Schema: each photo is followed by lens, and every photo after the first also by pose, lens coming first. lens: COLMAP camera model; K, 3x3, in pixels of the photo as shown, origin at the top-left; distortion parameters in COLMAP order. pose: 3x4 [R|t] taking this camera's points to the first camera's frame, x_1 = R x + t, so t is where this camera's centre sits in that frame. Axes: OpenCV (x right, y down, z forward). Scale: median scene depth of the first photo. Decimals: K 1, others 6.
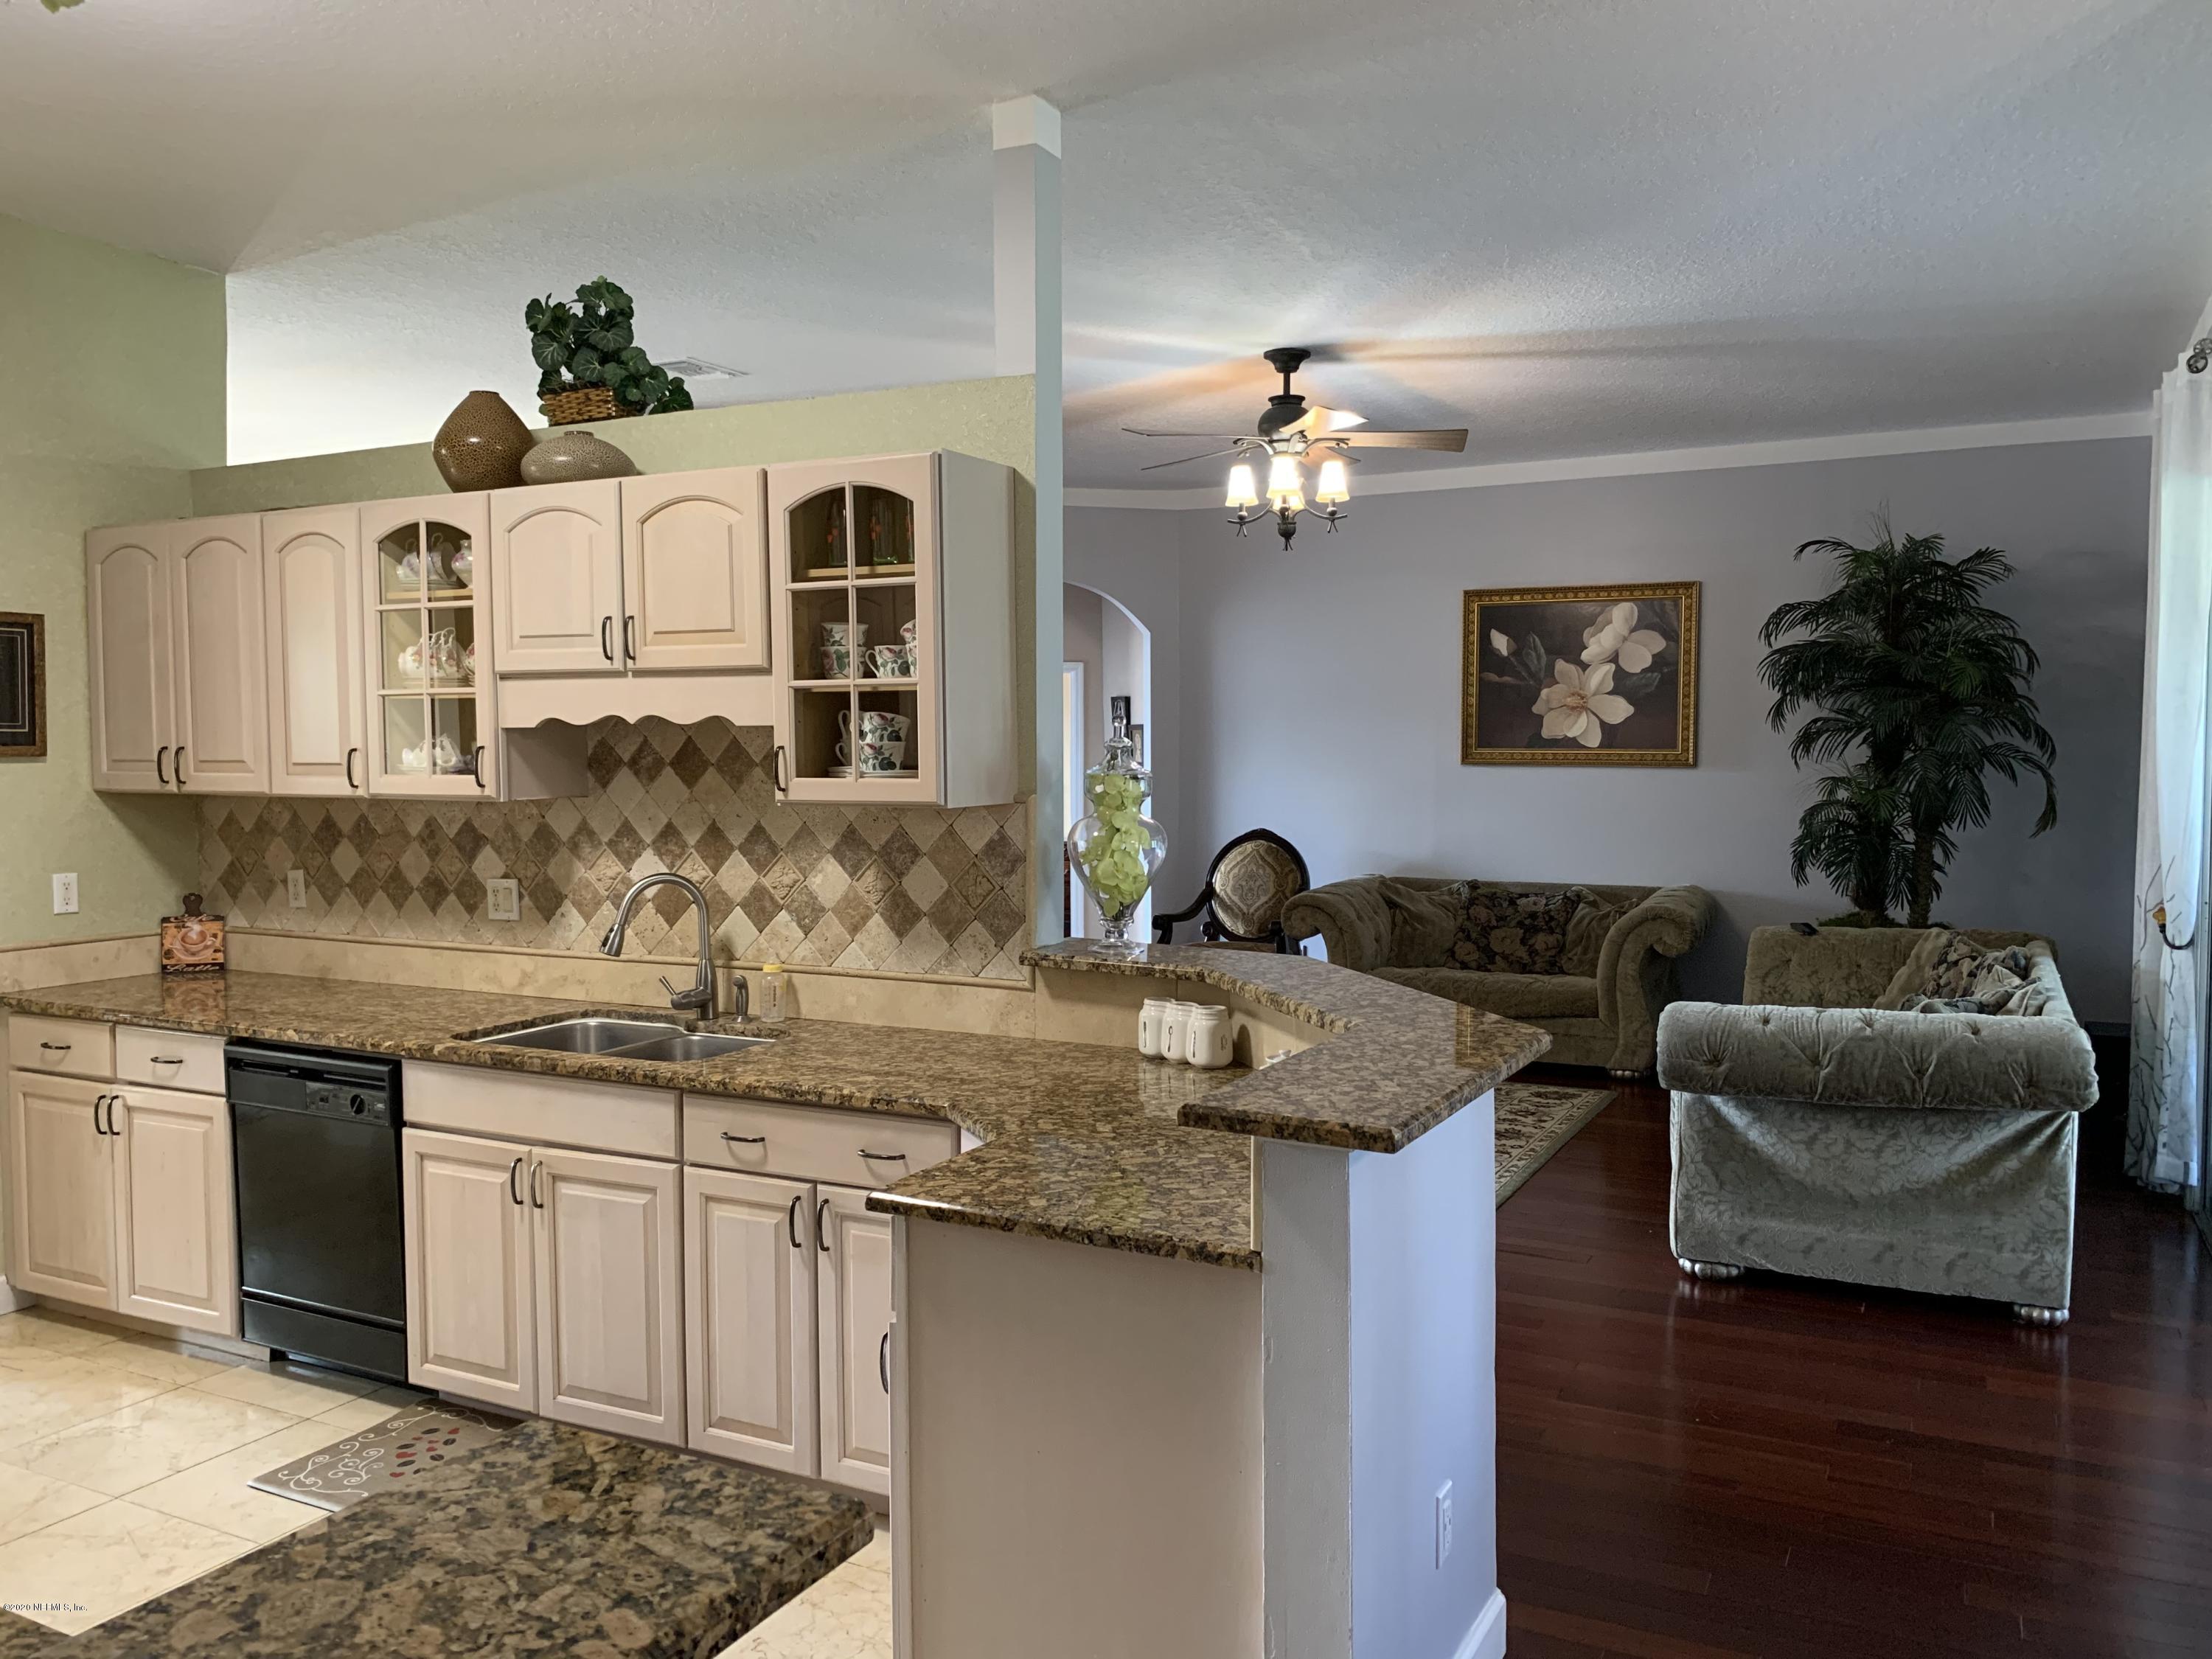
lens RADIAL K [[1675.5, 0, 1100.0], [0, 1675.5, 824.5], [0, 0, 1]] dist [0.026050, -0.020897]
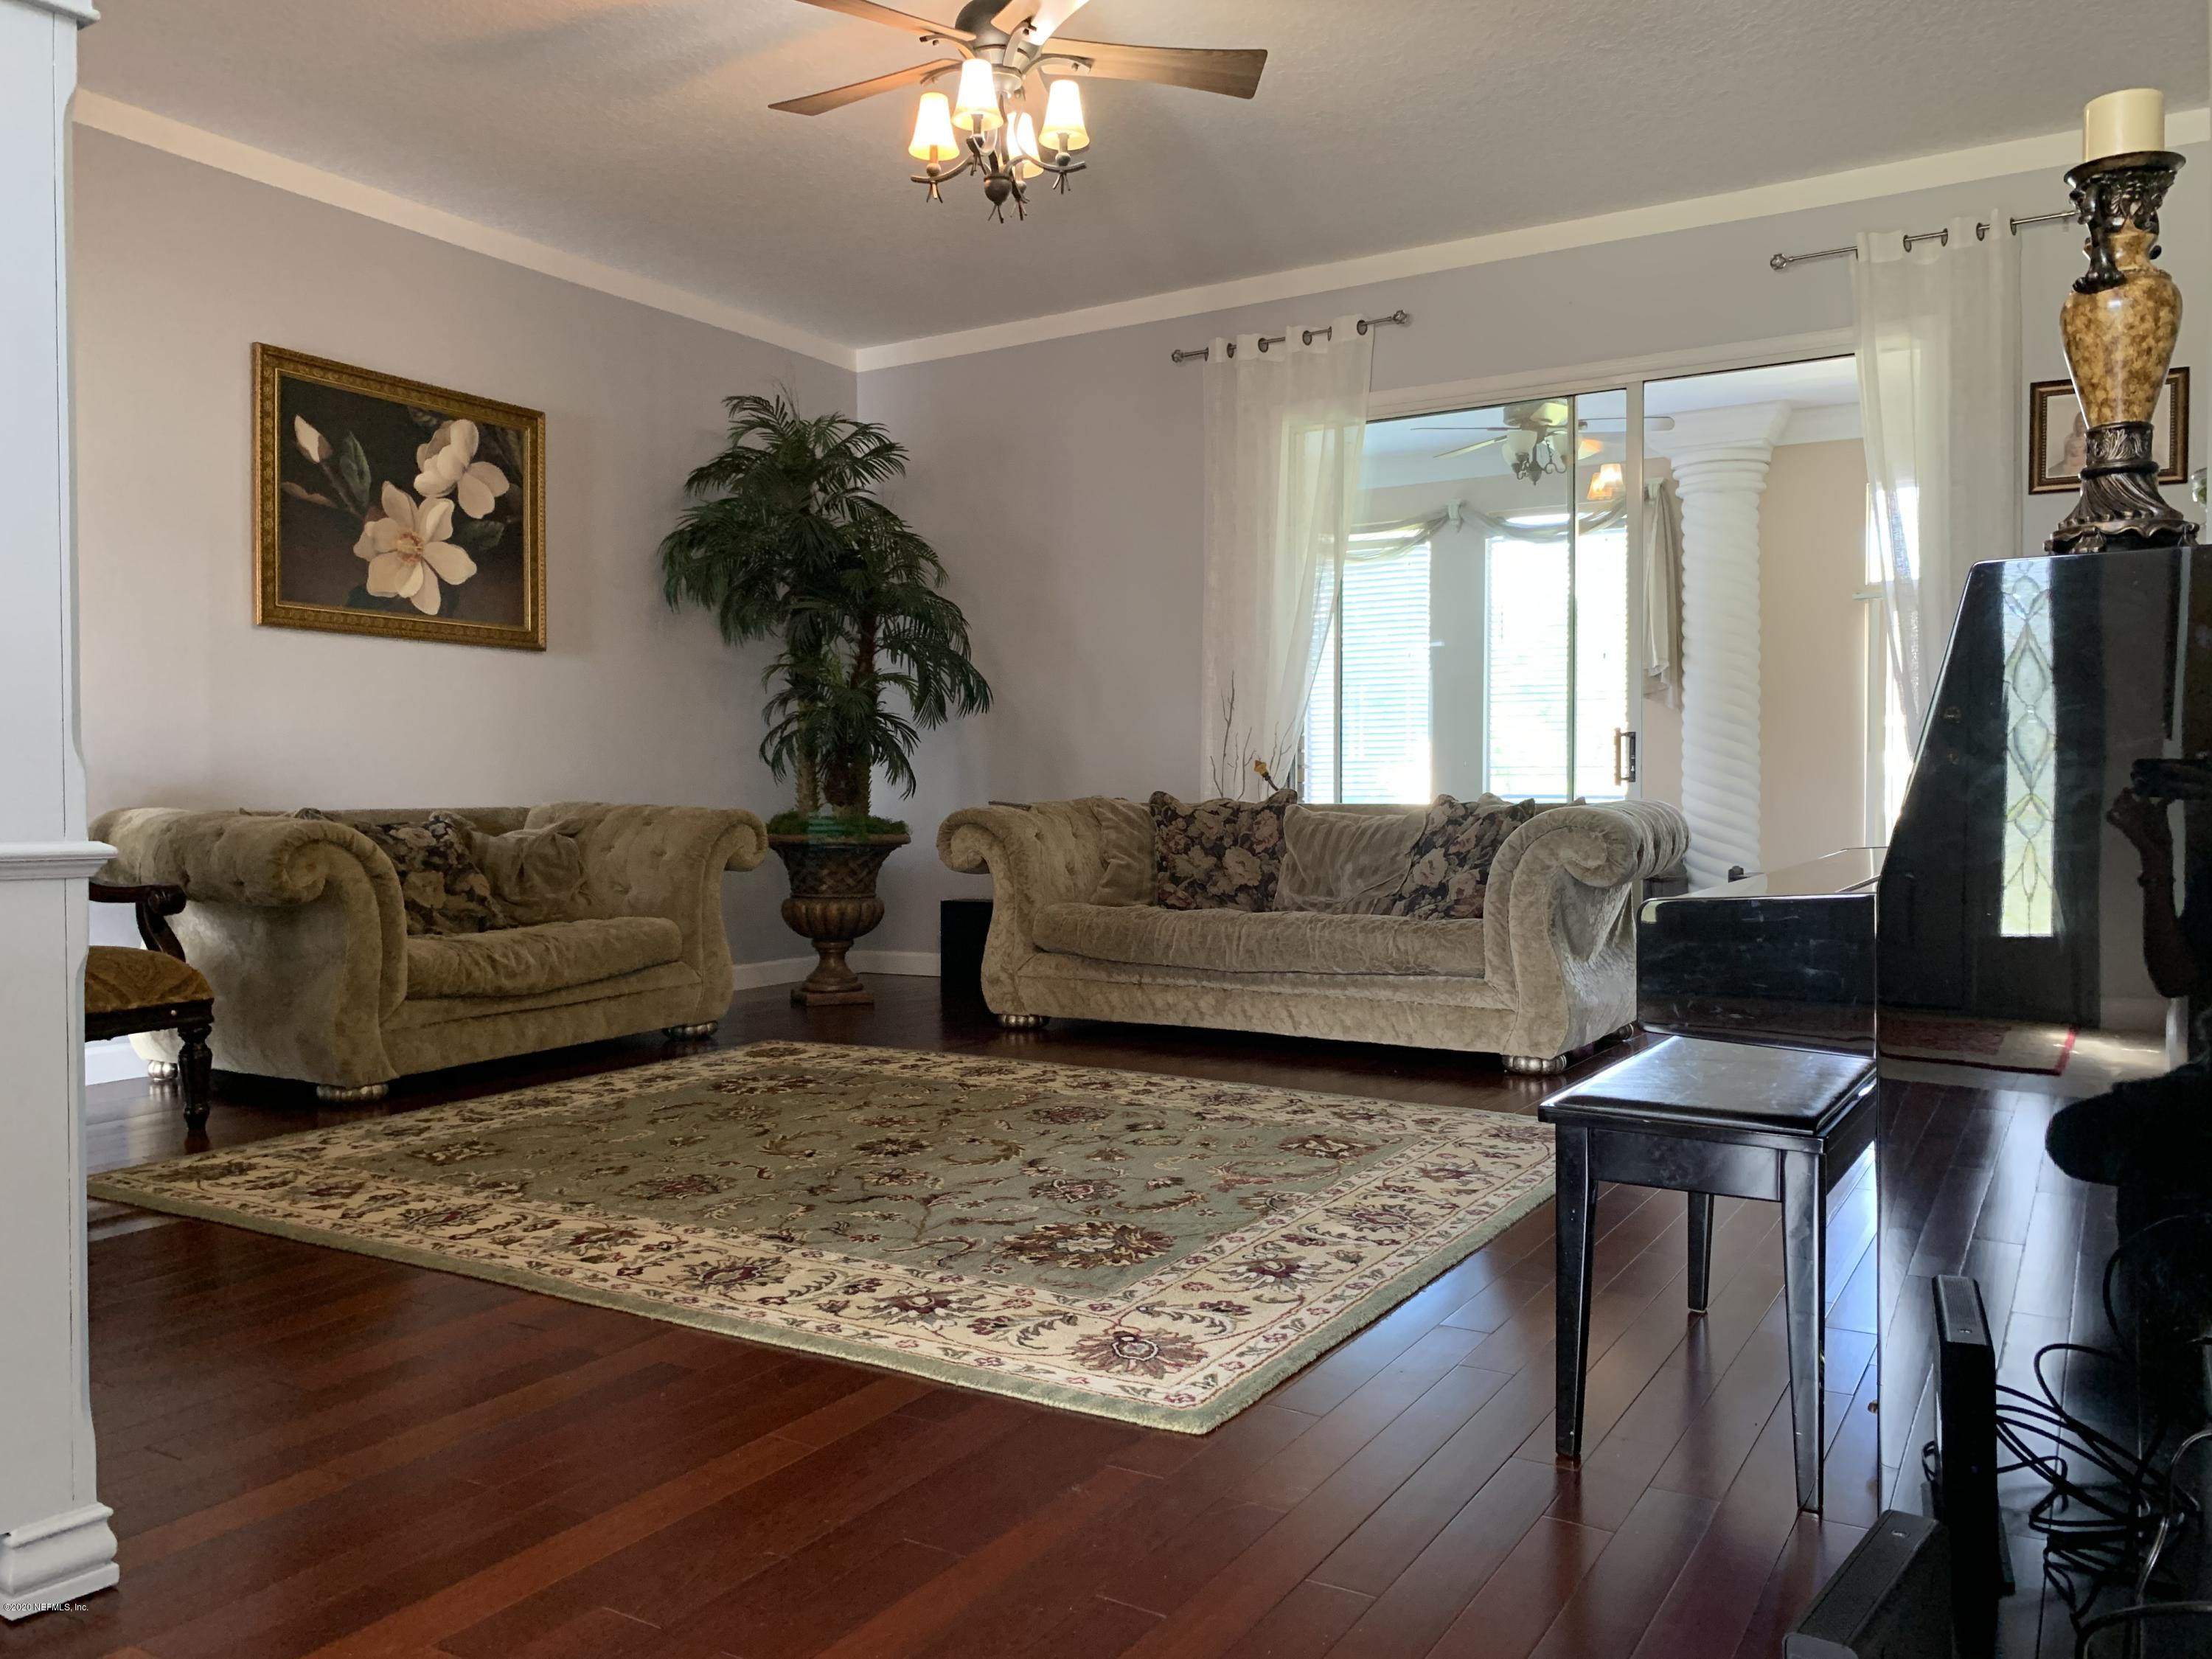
lens RADIAL K [[1675.5, 0, 1102.6], [0, 1675.5, 814.5], [0, 0, 1]] dist [0.026050, -0.020897]
pose [[0.095424, -0.019656, 0.995243, -0.384761], [0.047039, 0.998777, 0.015216, 0.040334], [-0.994325, 0.045363, 0.096231, 0.653199]]
